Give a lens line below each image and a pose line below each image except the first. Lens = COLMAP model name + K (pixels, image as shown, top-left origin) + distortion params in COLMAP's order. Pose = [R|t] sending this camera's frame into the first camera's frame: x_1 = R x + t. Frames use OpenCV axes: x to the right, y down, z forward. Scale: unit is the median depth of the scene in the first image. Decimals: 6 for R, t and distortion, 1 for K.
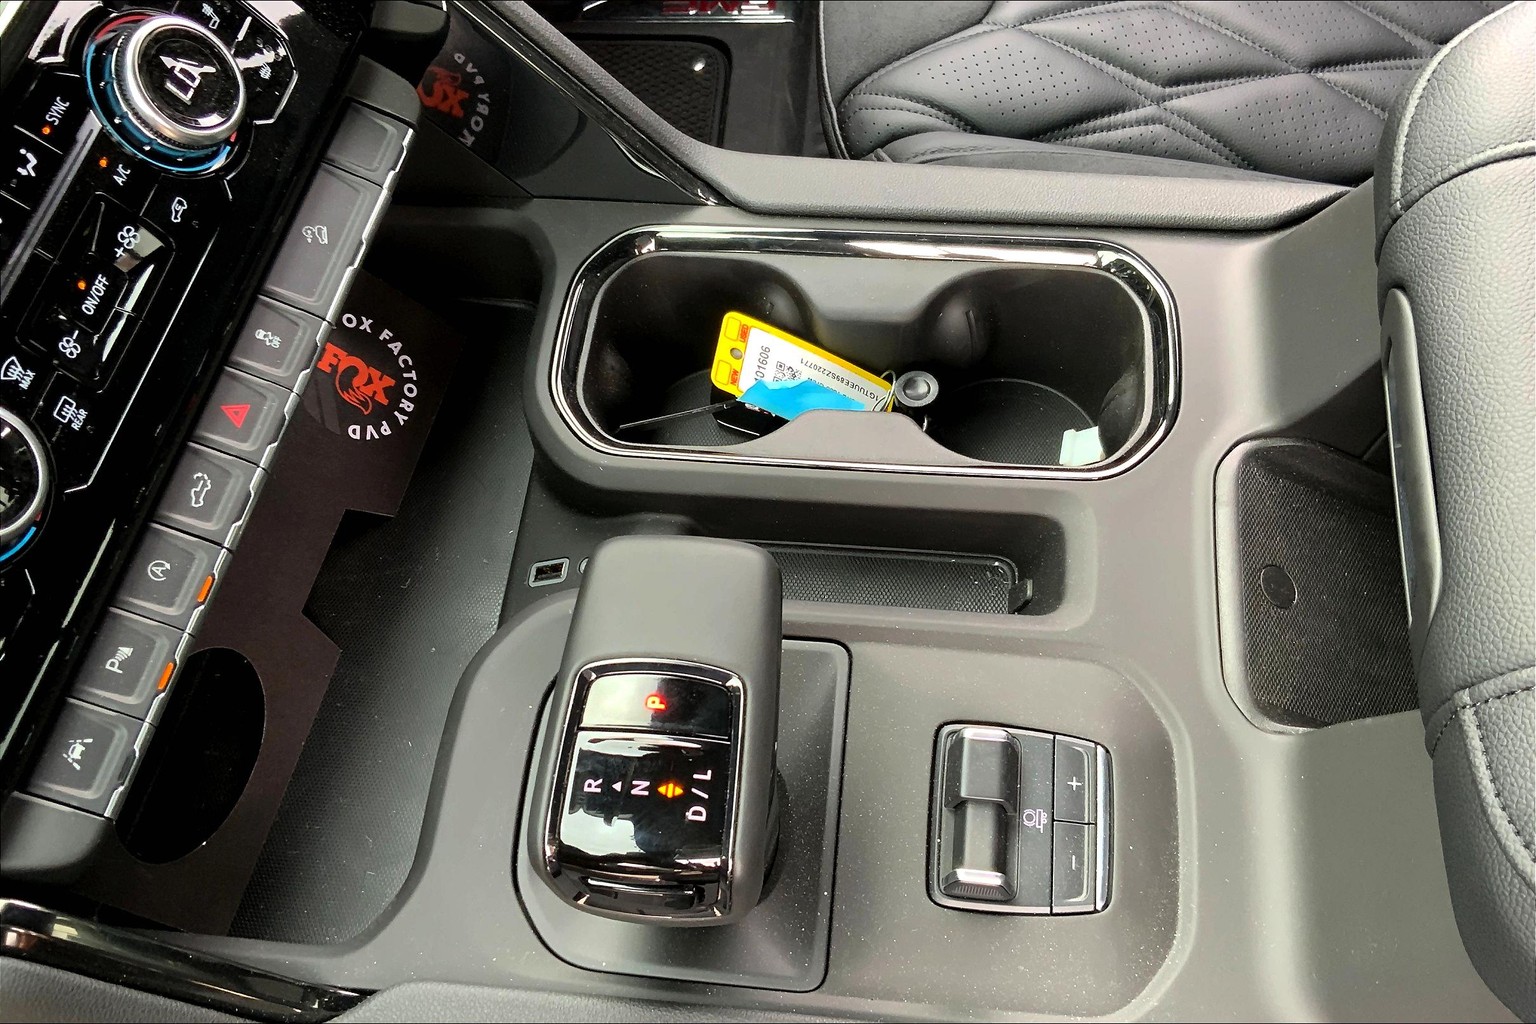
lens RADIAL K [[1447.1, 0, 768.0], [0, 1447.1, 512.0], [0, 0, 1]] dist [-0.009270, -0.021298]
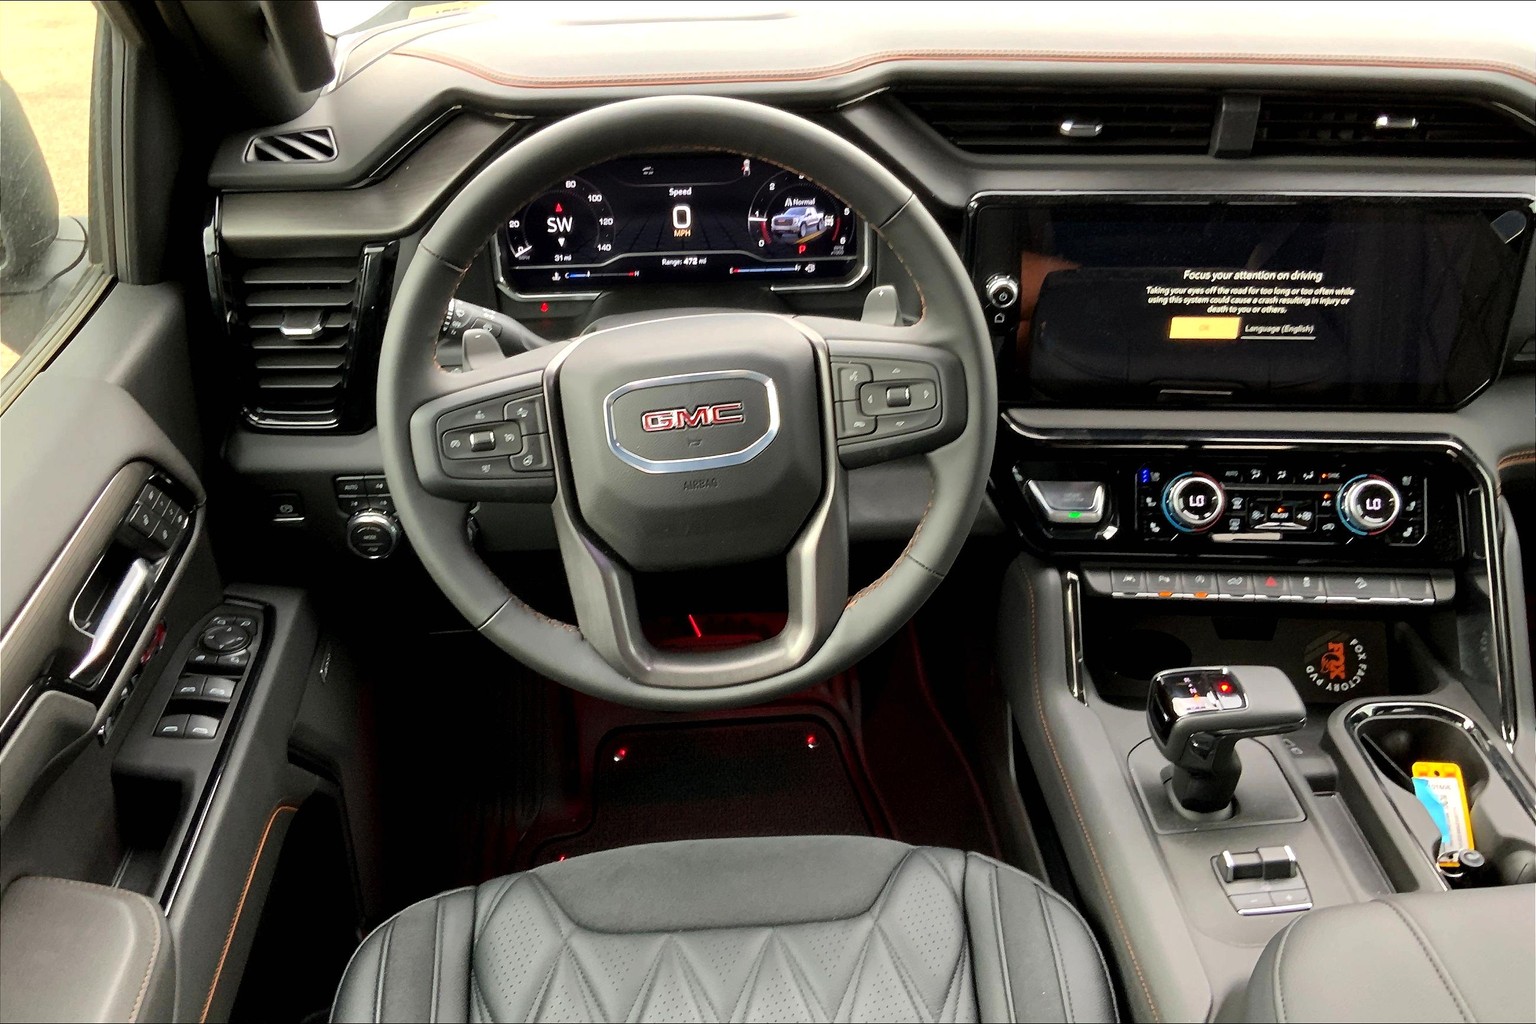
lens RADIAL K [[1336.5, 0, 768.0], [0, 1336.5, 512.0], [0, 0, 1]] dist [0.128541, -0.294696]
pose [[0.180239, 0.598688, -0.780440, 1.346720], [-0.858680, 0.482776, 0.172037, 0.238384], [0.479773, 0.639140, 0.601097, -1.025624]]
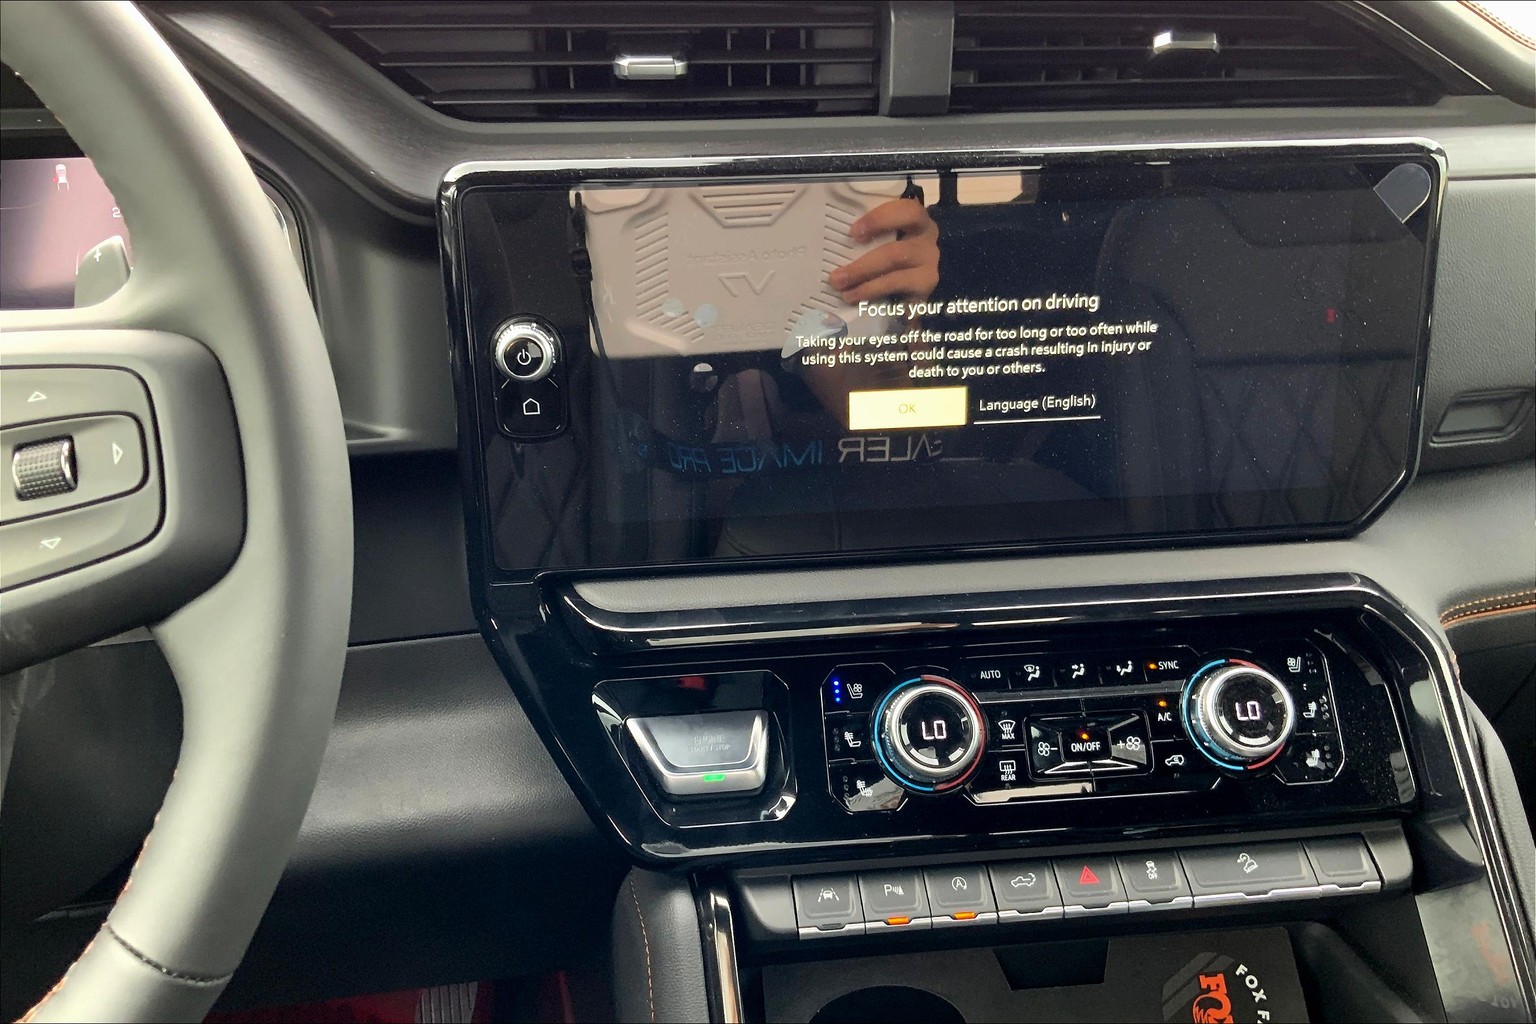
lens RADIAL K [[1336.5, 0, 768.0], [0, 1336.5, 512.0], [0, 0, 1]] dist [0.128541, -0.294696]
pose [[0.341864, 0.401073, -0.849864, 0.499891], [-0.828461, 0.555516, -0.071092, 0.085485], [0.443600, 0.728383, 0.522184, -0.066438]]
